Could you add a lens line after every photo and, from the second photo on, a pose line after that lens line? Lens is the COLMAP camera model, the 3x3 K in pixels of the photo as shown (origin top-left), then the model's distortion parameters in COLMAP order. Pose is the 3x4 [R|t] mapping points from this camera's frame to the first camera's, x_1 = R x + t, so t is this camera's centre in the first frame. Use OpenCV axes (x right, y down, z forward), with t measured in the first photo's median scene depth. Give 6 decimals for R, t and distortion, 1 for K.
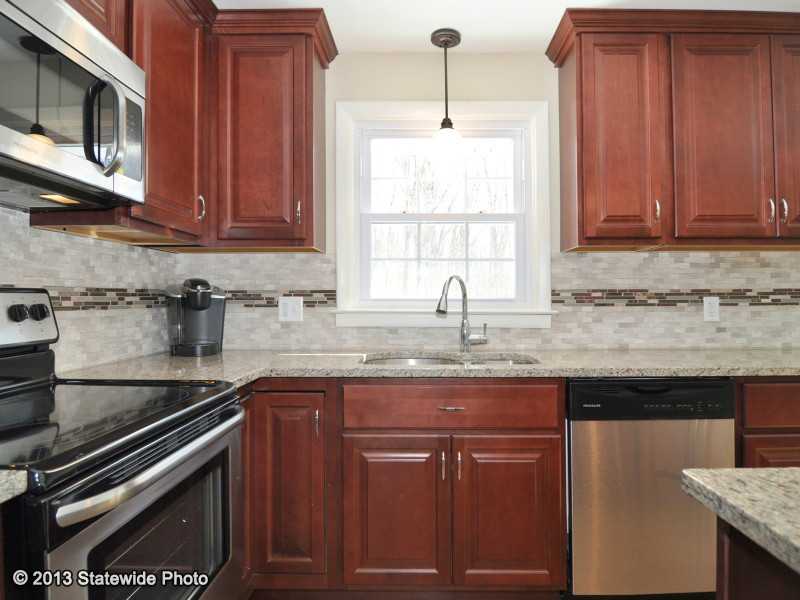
lens RADIAL K [[482.0, 0, 400.0], [0, 482.0, 300.0], [0, 0, 1]] dist [-0.023902, -0.000929]
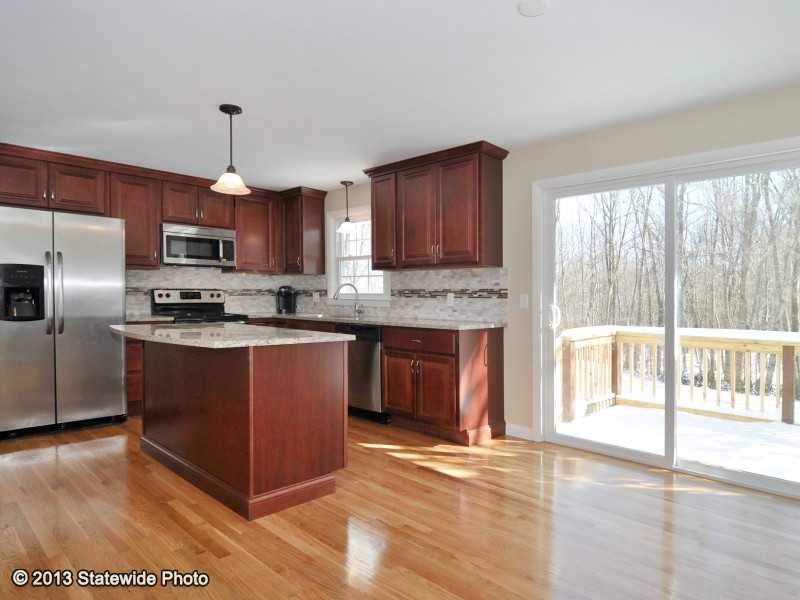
lens RADIAL K [[496.0, 0, 426.4], [0, 496.0, 344.1], [0, 0, 1]] dist [0.007566, -0.000178]
pose [[0.745150, 0.073177, -0.662870, 1.916990], [-0.010493, 0.995125, 0.098061, 0.002338], [0.666815, -0.066115, 0.742285, -0.556996]]
